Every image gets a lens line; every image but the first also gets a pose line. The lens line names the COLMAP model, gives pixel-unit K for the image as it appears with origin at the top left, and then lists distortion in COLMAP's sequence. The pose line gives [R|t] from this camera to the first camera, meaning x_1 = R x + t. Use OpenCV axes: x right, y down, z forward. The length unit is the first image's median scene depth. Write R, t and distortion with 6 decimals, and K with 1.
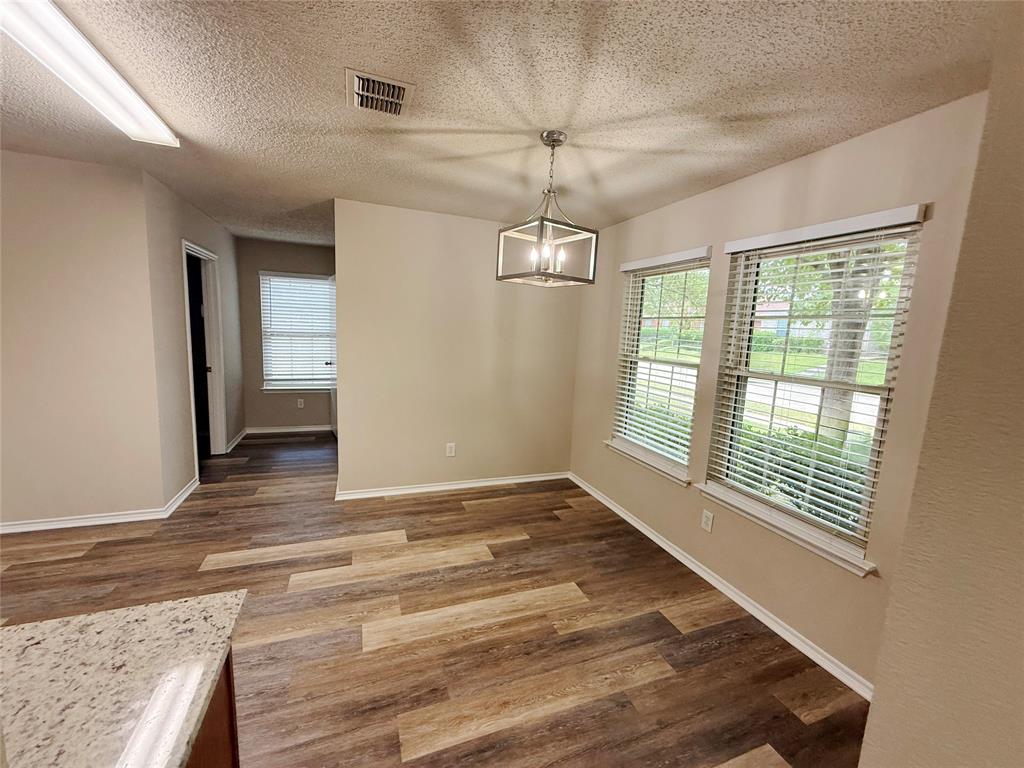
lens RADIAL K [[409.0, 0, 506.0], [0, 409.0, 384.2], [0, 0, 1]] dist [-0.002765, 0.000501]
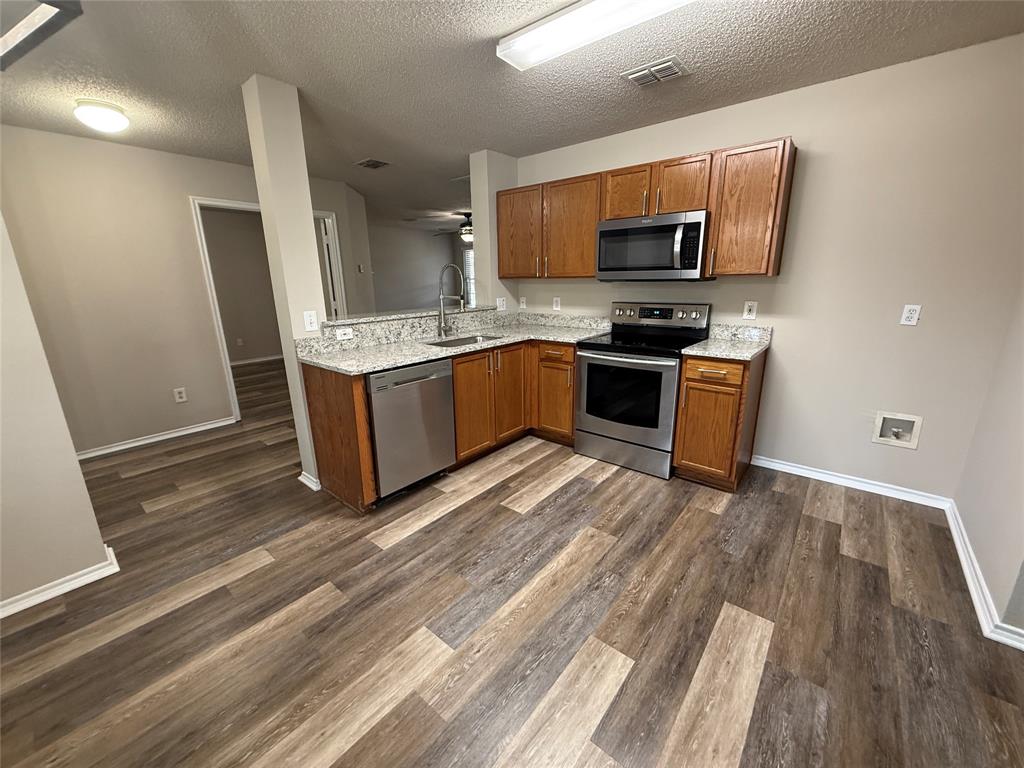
lens RADIAL K [[409.0, 0, 511.4], [0, 409.0, 381.5], [0, 0, 1]] dist [-0.002765, 0.000501]
pose [[-0.864705, 0.092716, -0.493649, -0.114630], [-0.095460, 0.934567, 0.342743, -0.145692], [0.493125, 0.343495, -0.799274, 1.469213]]
